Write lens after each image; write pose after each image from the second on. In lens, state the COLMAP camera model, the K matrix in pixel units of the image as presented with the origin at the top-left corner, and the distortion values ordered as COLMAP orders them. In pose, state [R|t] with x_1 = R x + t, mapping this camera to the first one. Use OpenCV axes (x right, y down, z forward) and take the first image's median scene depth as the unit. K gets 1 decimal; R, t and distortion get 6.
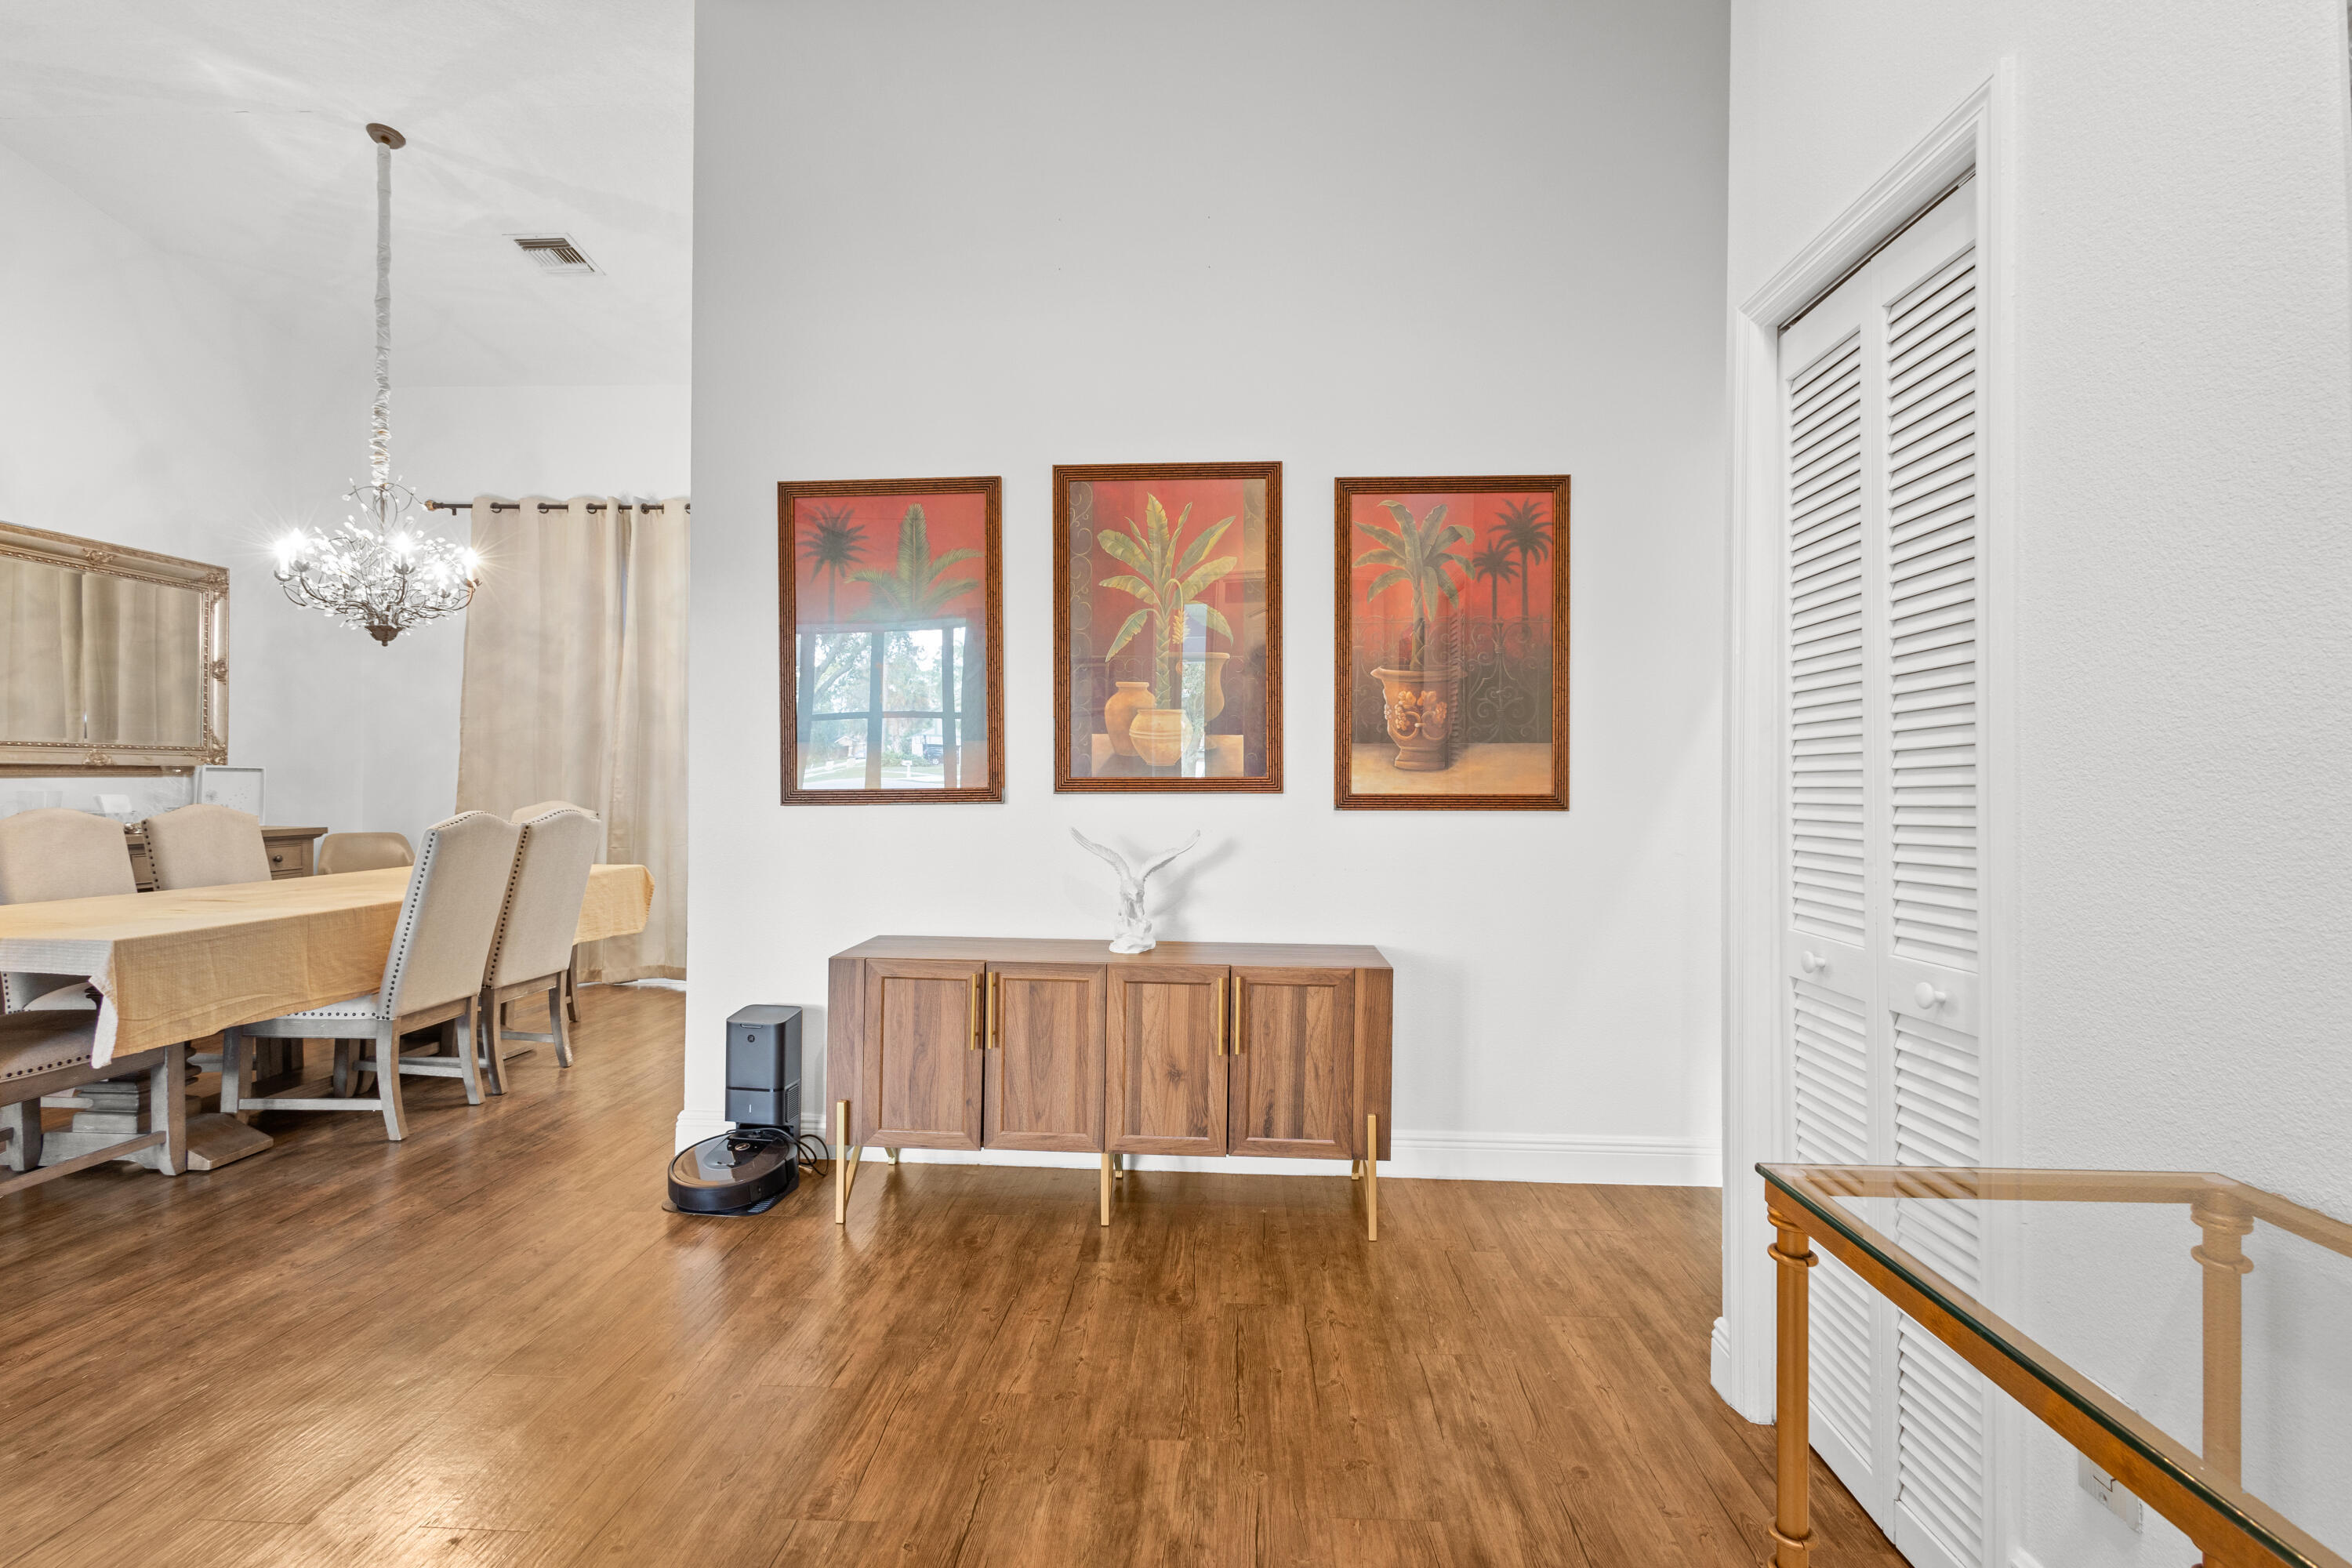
lens RADIAL K [[1086.3, 0, 1176.0], [0, 1086.3, 784.0], [0, 0, 1]] dist [0.017173, 0.000252]
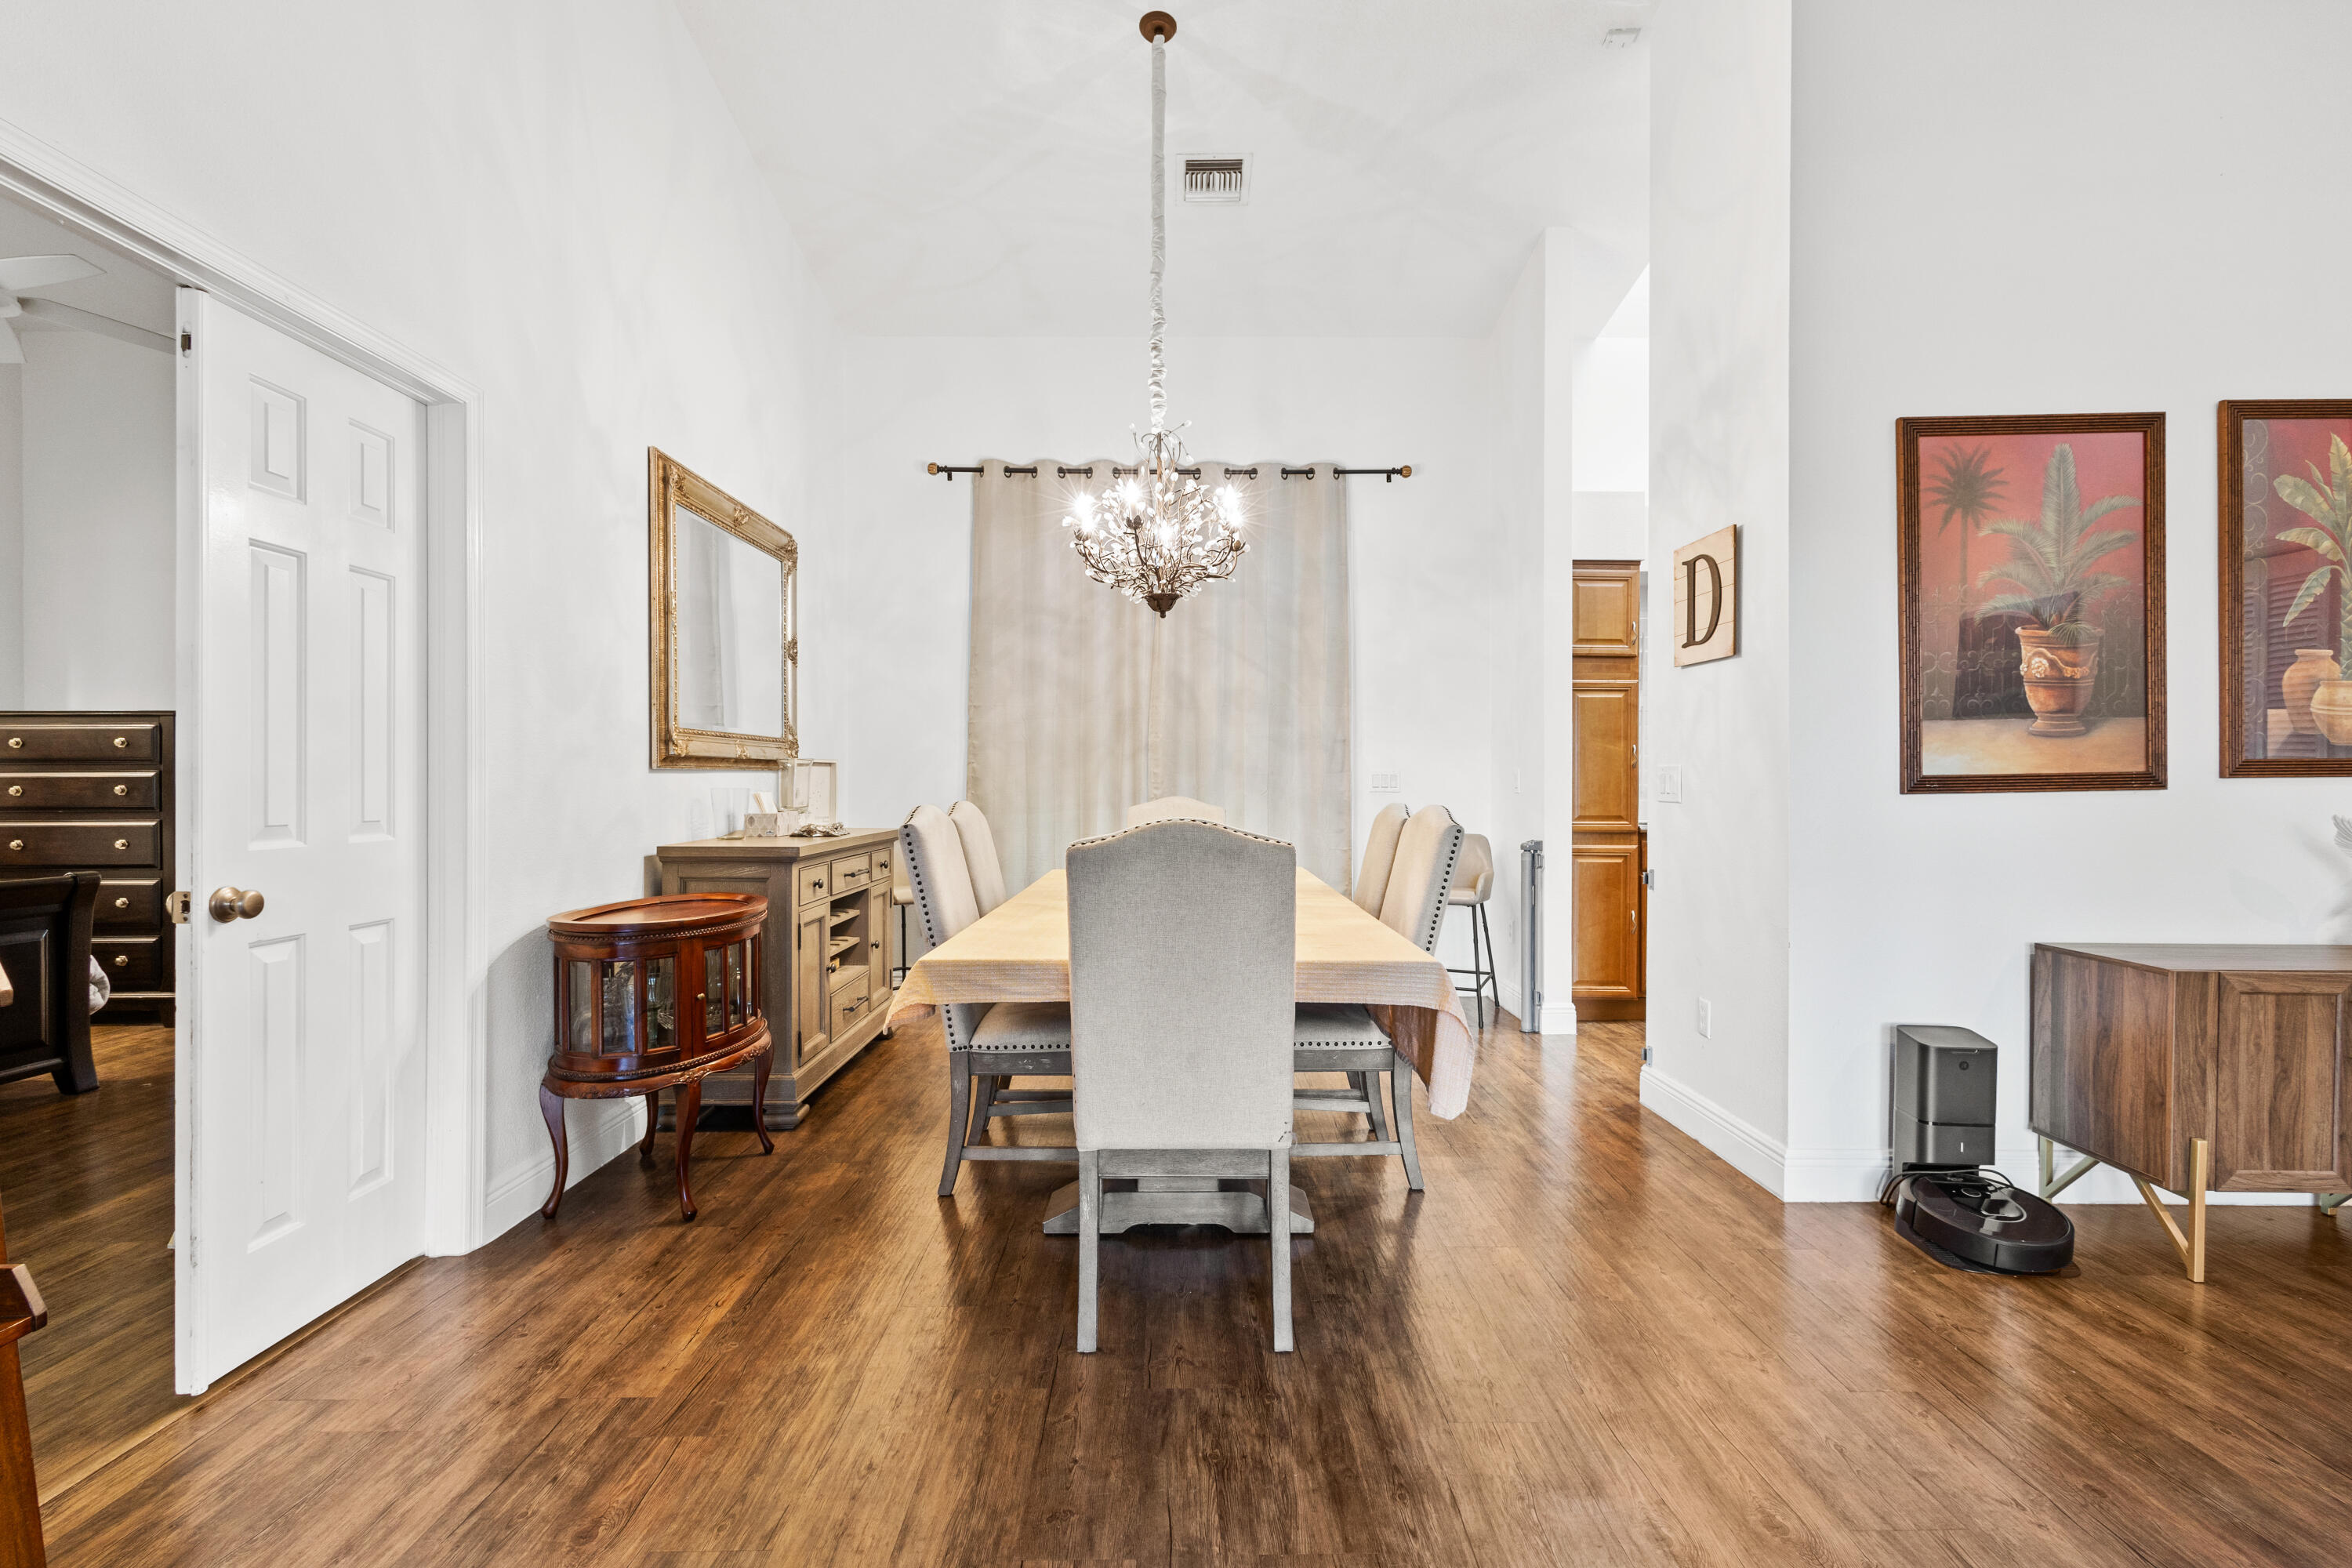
lens RADIAL K [[1088.6, 0, 1181.8], [0, 1088.6, 800.6], [0, 0, 1]] dist [0.009652, -0.000384]
pose [[0.997580, -0.007614, 0.069111, -1.006804], [0.006589, 0.999865, 0.015043, 0.008173], [-0.069217, -0.014551, 0.997496, 0.178310]]
